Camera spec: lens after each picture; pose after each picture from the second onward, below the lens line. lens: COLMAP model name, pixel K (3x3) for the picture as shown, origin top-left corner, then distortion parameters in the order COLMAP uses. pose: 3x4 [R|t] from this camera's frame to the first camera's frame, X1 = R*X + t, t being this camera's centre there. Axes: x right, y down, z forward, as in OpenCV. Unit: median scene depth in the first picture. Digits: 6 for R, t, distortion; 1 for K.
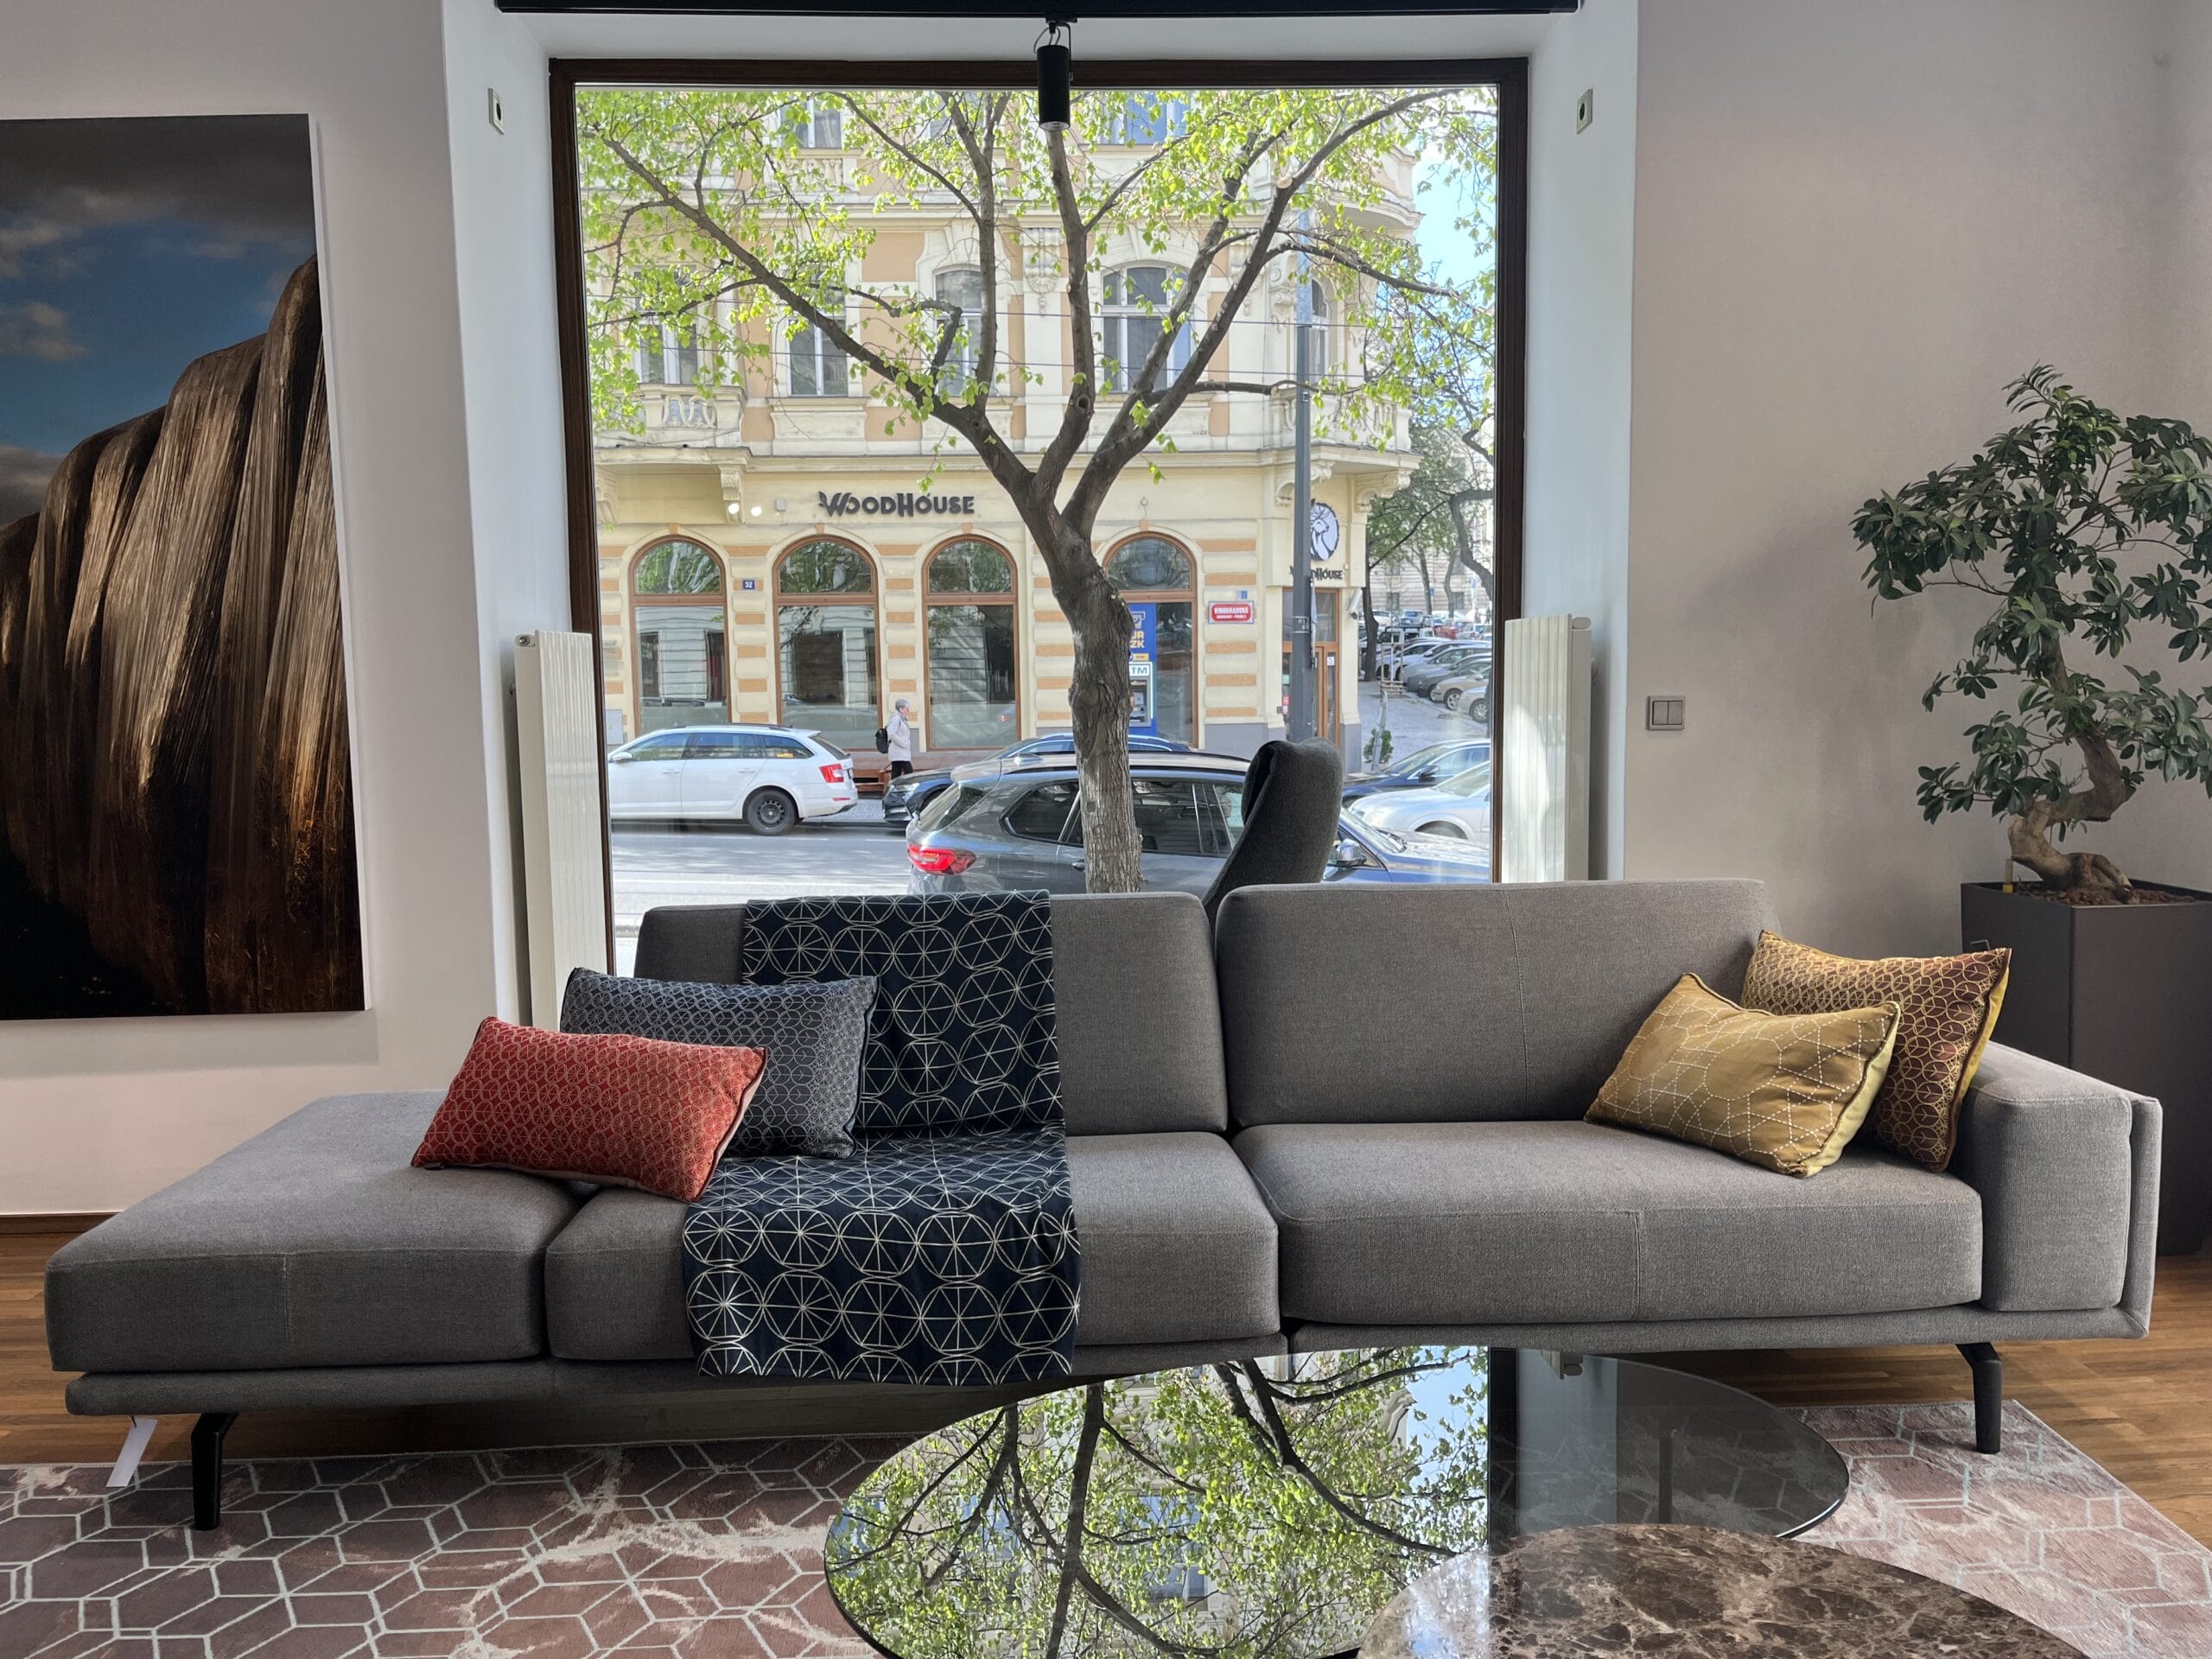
lens RADIAL K [[1722.8, 0, 1106.0], [0, 1722.8, 829.5], [0, 0, 1]] dist [0.095093, -0.132100]
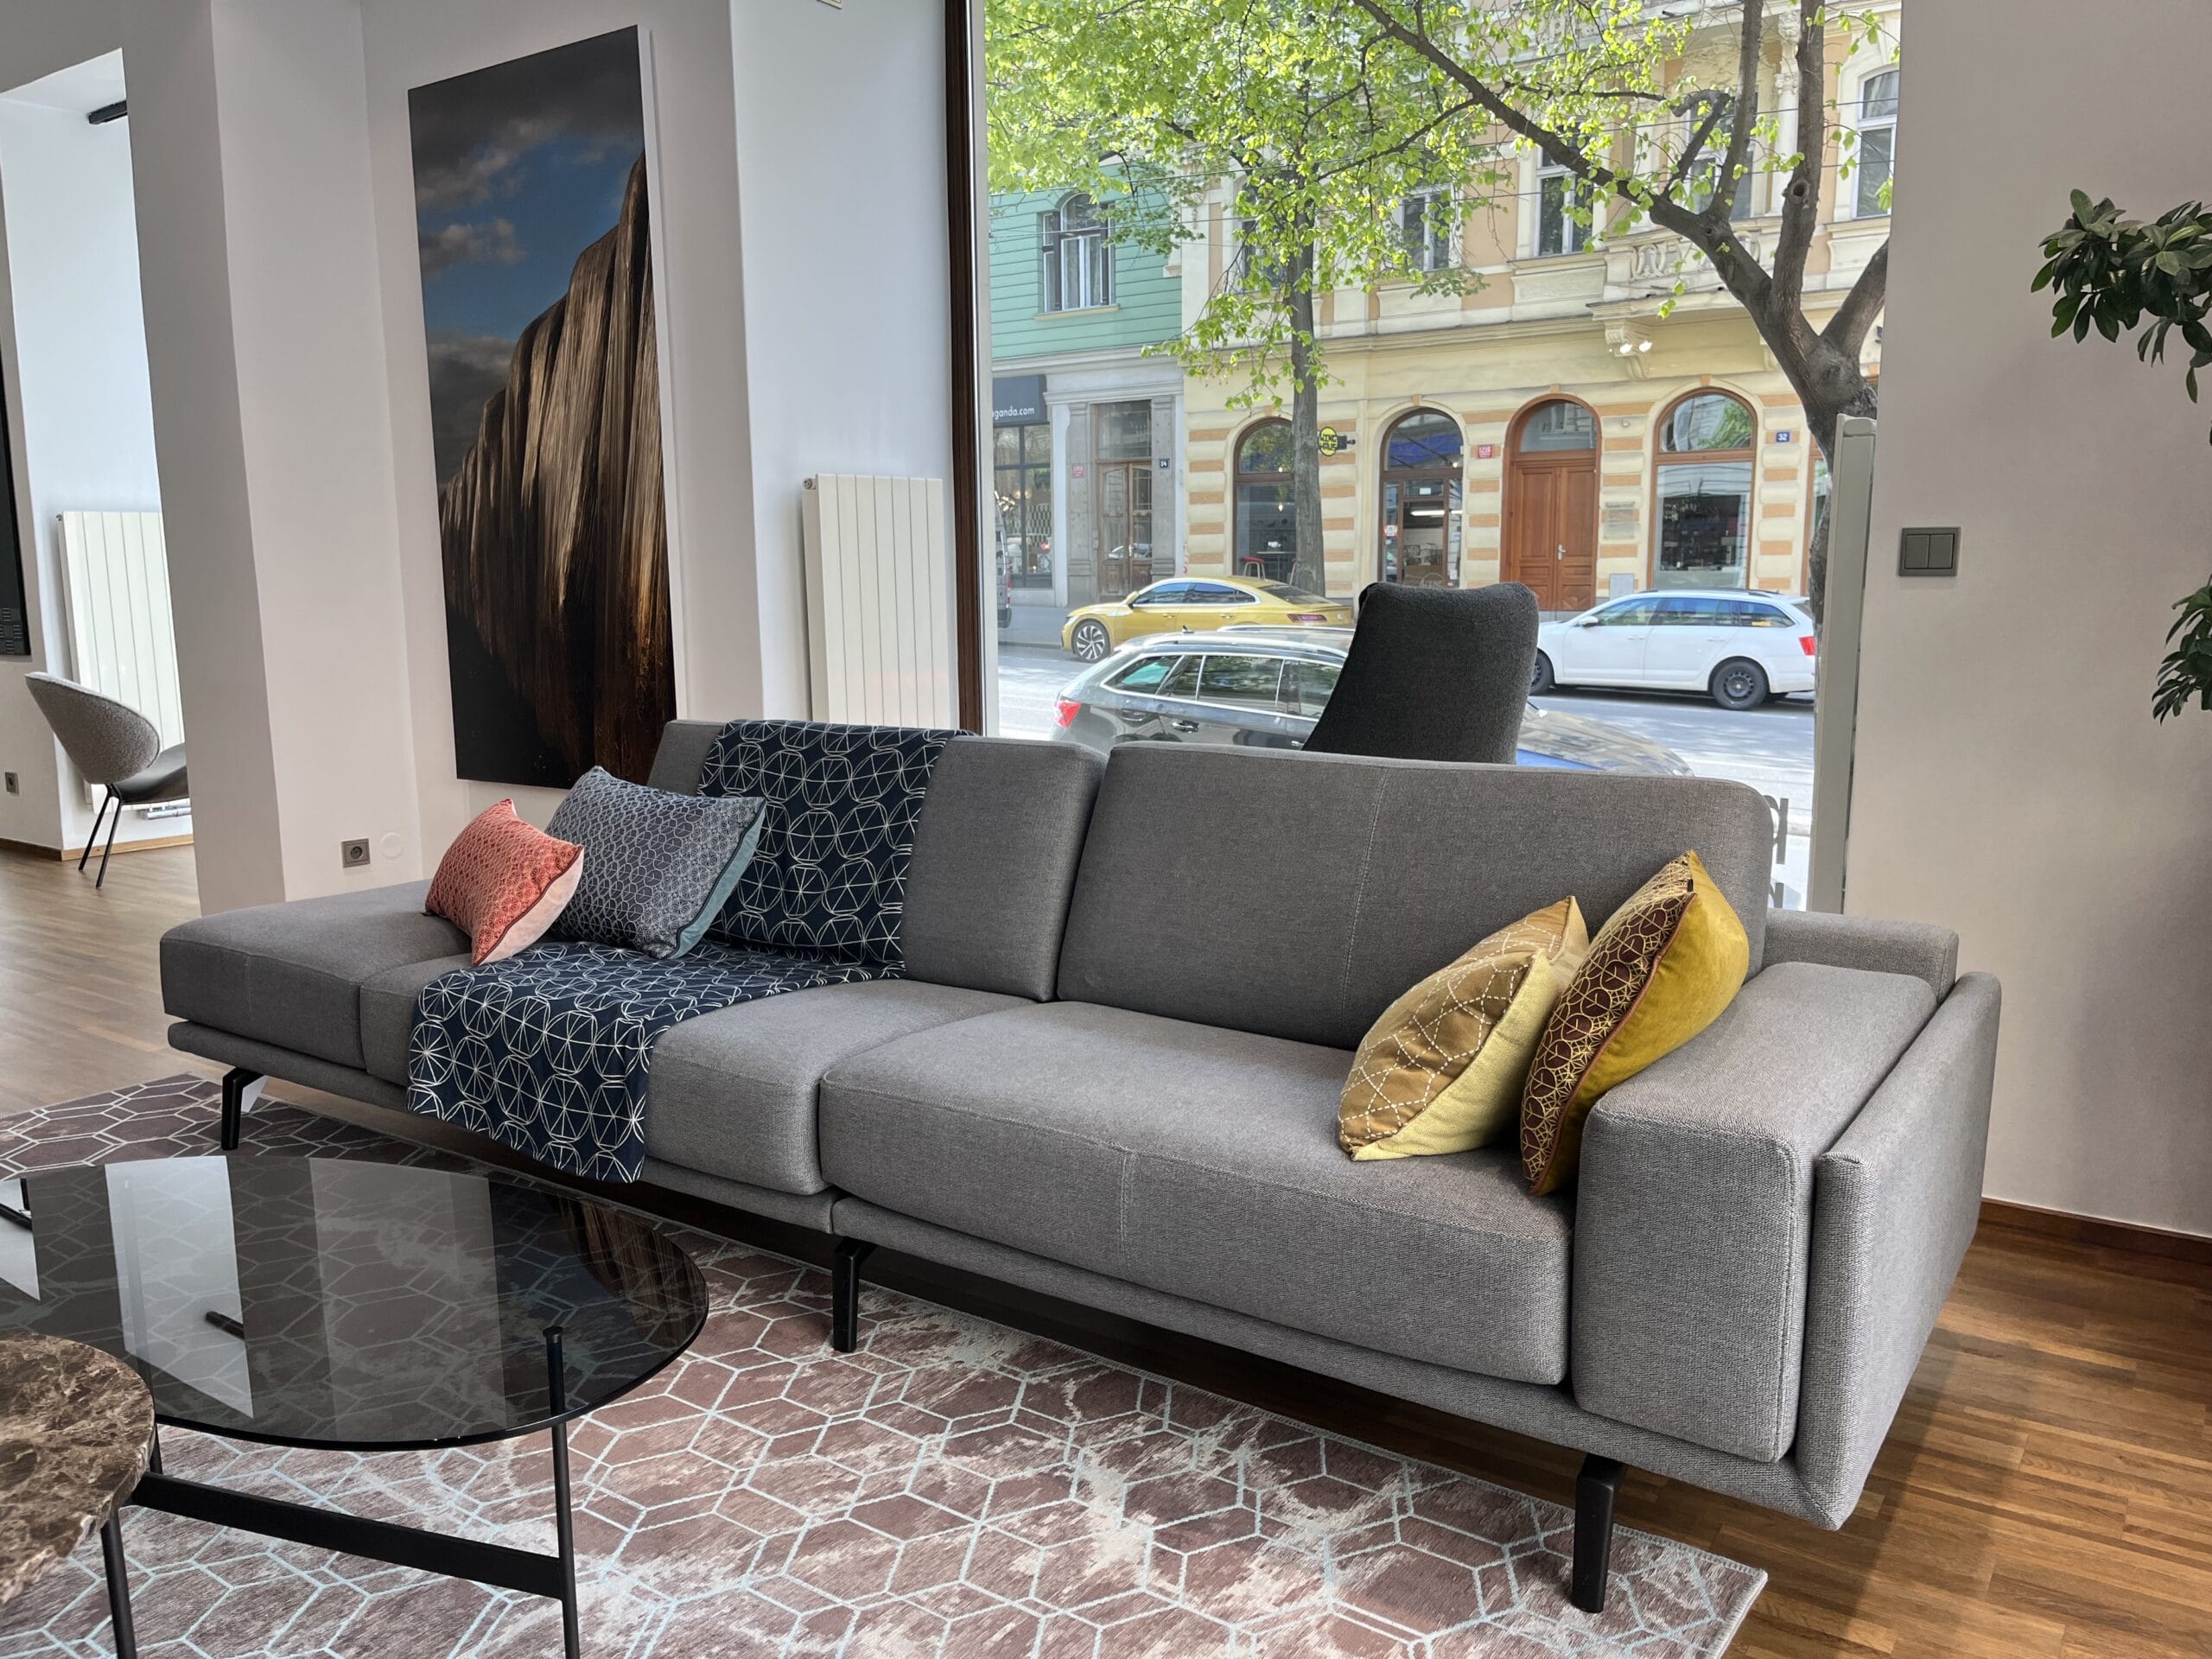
lens RADIAL K [[1722.8, 0, 1106.0], [0, 1722.8, 829.5], [0, 0, 1]] dist [0.095093, -0.132100]
pose [[0.783091, 0.102347, -0.613428, 0.552629], [-0.057022, 0.994027, 0.093054, -0.003474], [0.619288, -0.037891, 0.784249, 0.258811]]
